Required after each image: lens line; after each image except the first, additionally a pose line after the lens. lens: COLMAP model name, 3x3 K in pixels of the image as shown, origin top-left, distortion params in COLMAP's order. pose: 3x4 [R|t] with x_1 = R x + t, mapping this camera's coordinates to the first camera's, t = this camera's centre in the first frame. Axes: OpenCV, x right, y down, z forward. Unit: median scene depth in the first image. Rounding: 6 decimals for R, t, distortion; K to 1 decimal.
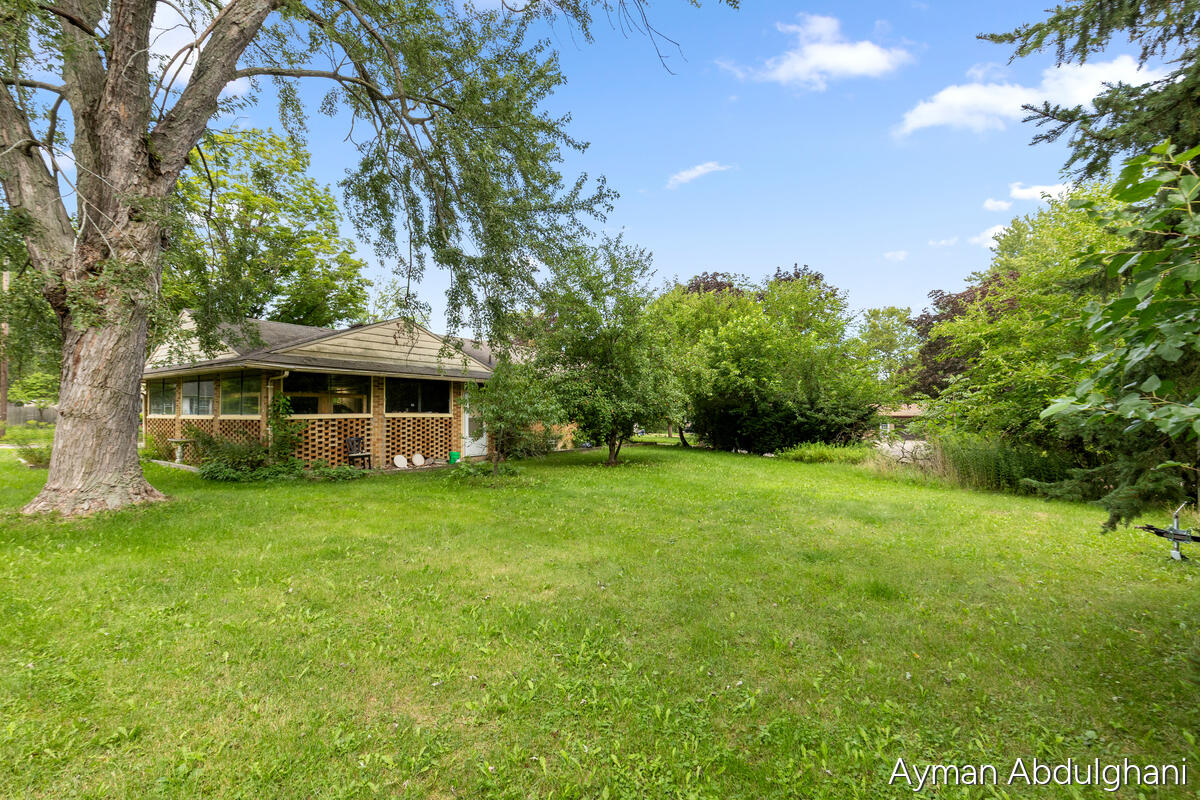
lens RADIAL K [[547.6, 0, 599.8], [0, 547.6, 404.2], [0, 0, 1]] dist [0.021478, -0.000014]
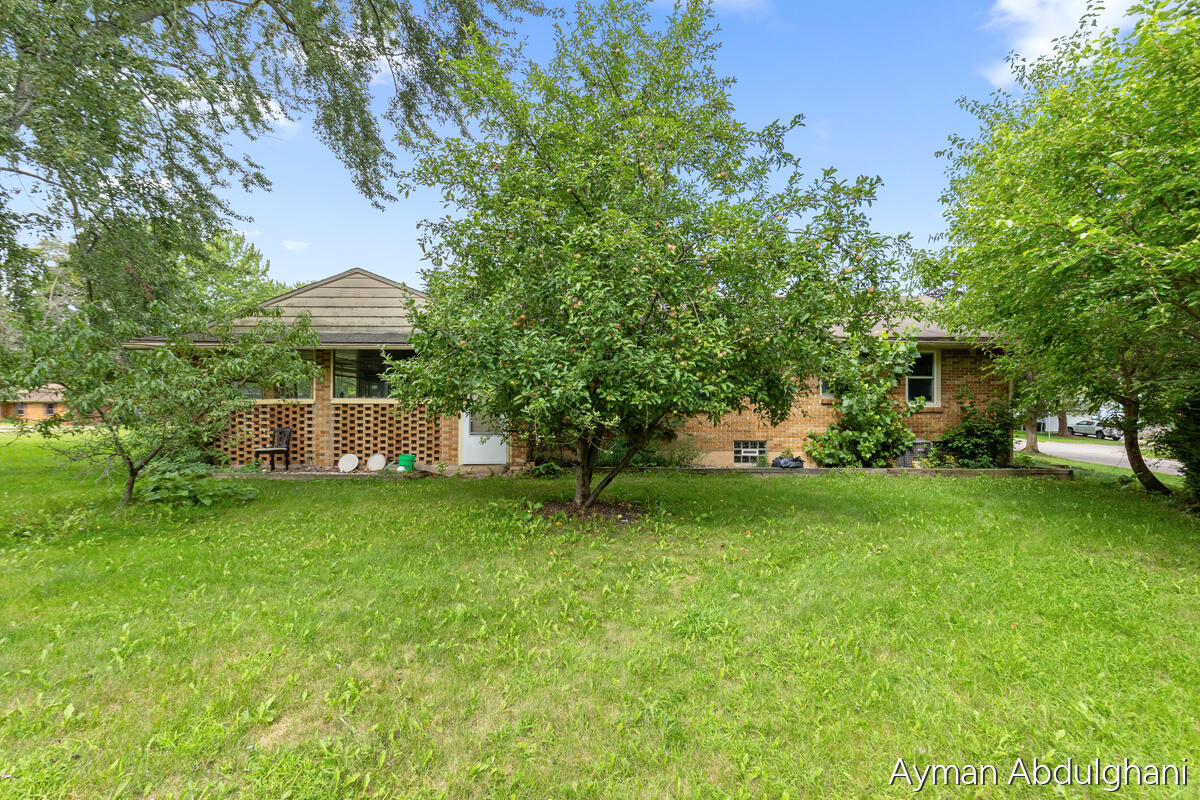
lens RADIAL K [[547.6, 0, 600.2], [0, 547.6, 400.1], [0, 0, 1]] dist [0.021478, -0.000014]
pose [[0.570806, -0.005436, -0.821067, 0.451260], [0.012266, 0.999923, 0.001907, 0.022129], [0.820993, -0.011159, 0.570829, 0.864428]]
